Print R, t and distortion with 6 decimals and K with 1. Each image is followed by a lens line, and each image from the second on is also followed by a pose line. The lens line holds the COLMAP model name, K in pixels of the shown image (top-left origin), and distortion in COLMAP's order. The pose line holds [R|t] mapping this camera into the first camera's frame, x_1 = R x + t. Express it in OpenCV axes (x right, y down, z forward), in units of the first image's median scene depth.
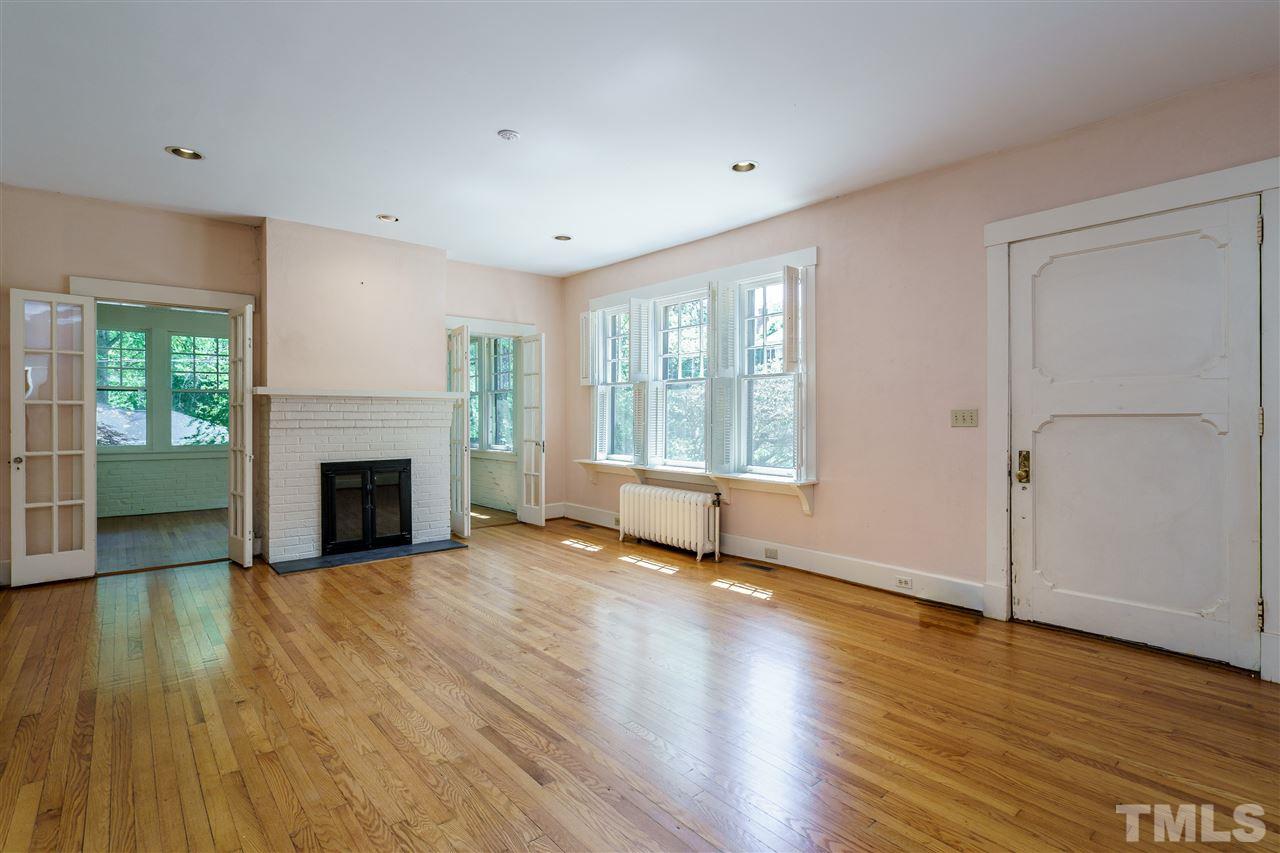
lens RADIAL K [[629.0, 0, 630.6], [0, 629.0, 423.1], [0, 0, 1]] dist [-0.002366, 0.001681]
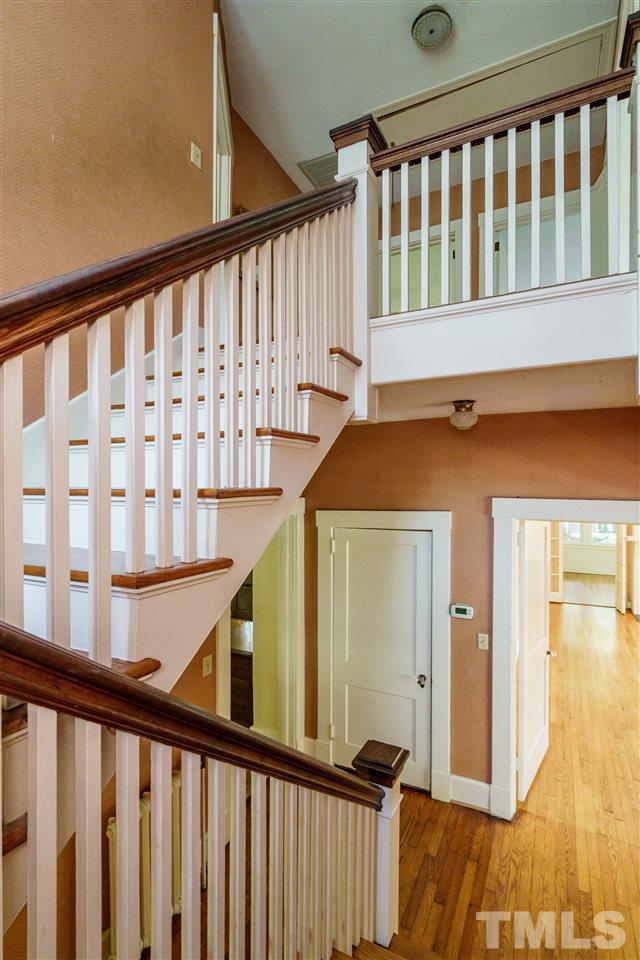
lens RADIAL K [[471.7, 0, 320.0], [0, 471.7, 480.0], [0, 0, 1]] dist [-0.002366, 0.001681]
pose [[0.400546, 0.010612, -0.916215, 0.452197], [-0.021633, 0.999764, 0.002122, -0.208966], [0.916021, 0.018970, 0.400681, -0.614988]]
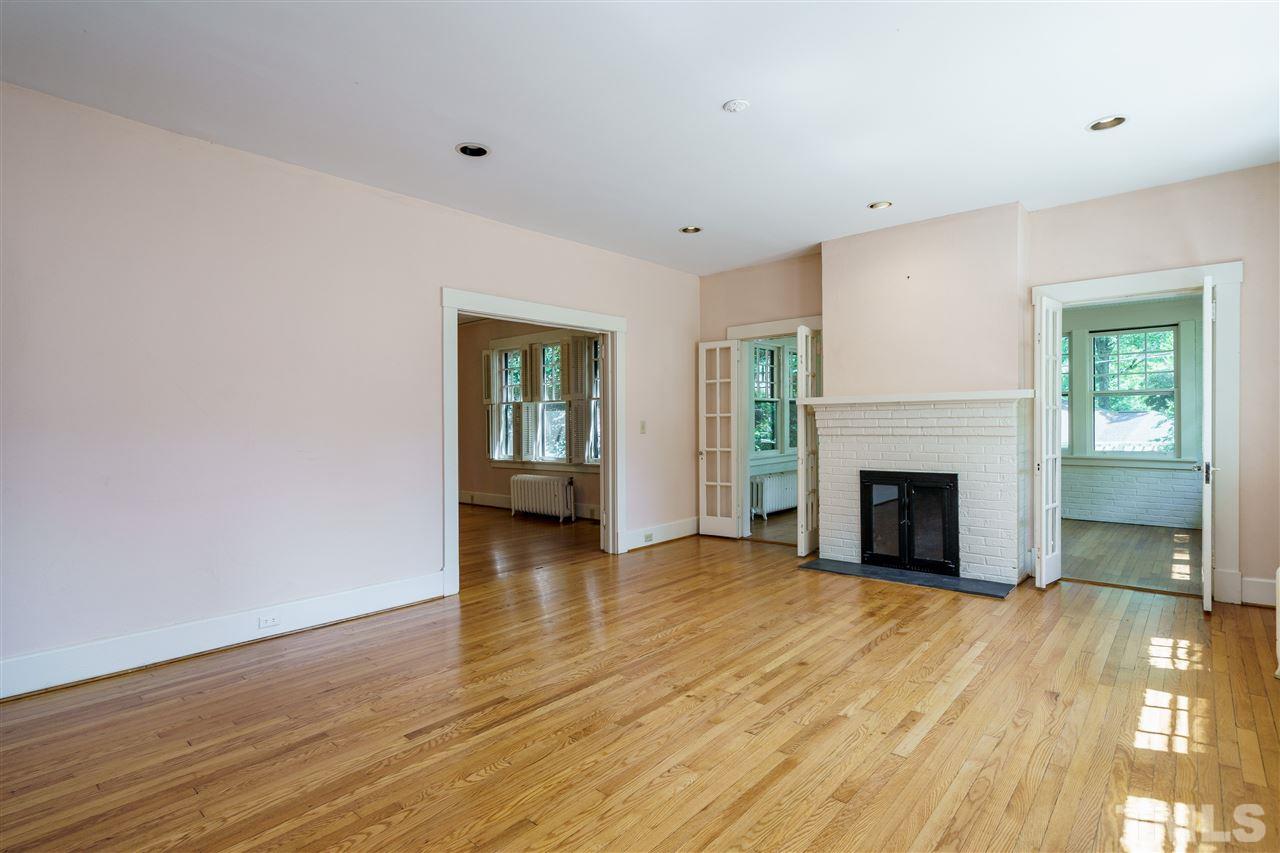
lens RADIAL K [[629.0, 0, 630.6], [0, 629.0, 423.1], [0, 0, 1]] dist [-0.002366, 0.001681]
pose [[0.154146, -0.003074, -0.988043, 0.448681], [-0.000609, 0.999995, -0.003206, -0.008268], [0.988048, 0.001096, 0.154144, 0.497759]]
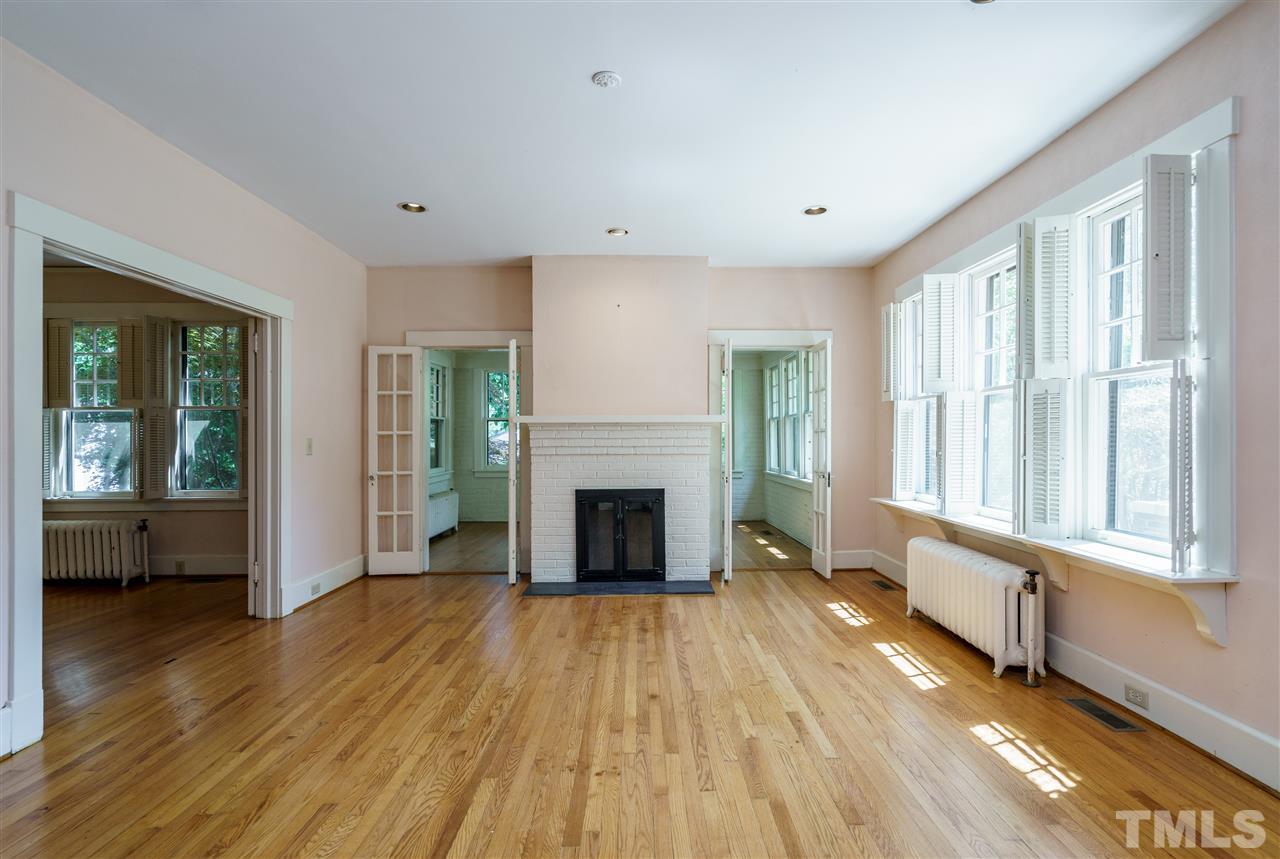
lens RADIAL K [[613.4, 0, 647.3], [0, 613.4, 441.1], [0, 0, 1]] dist [-0.001480, 0.000685]
pose [[0.782111, -0.002372, -0.623135, 0.216266], [-0.002327, 0.999975, -0.006728, -0.007942], [0.623135, 0.006712, 0.782085, 0.308981]]
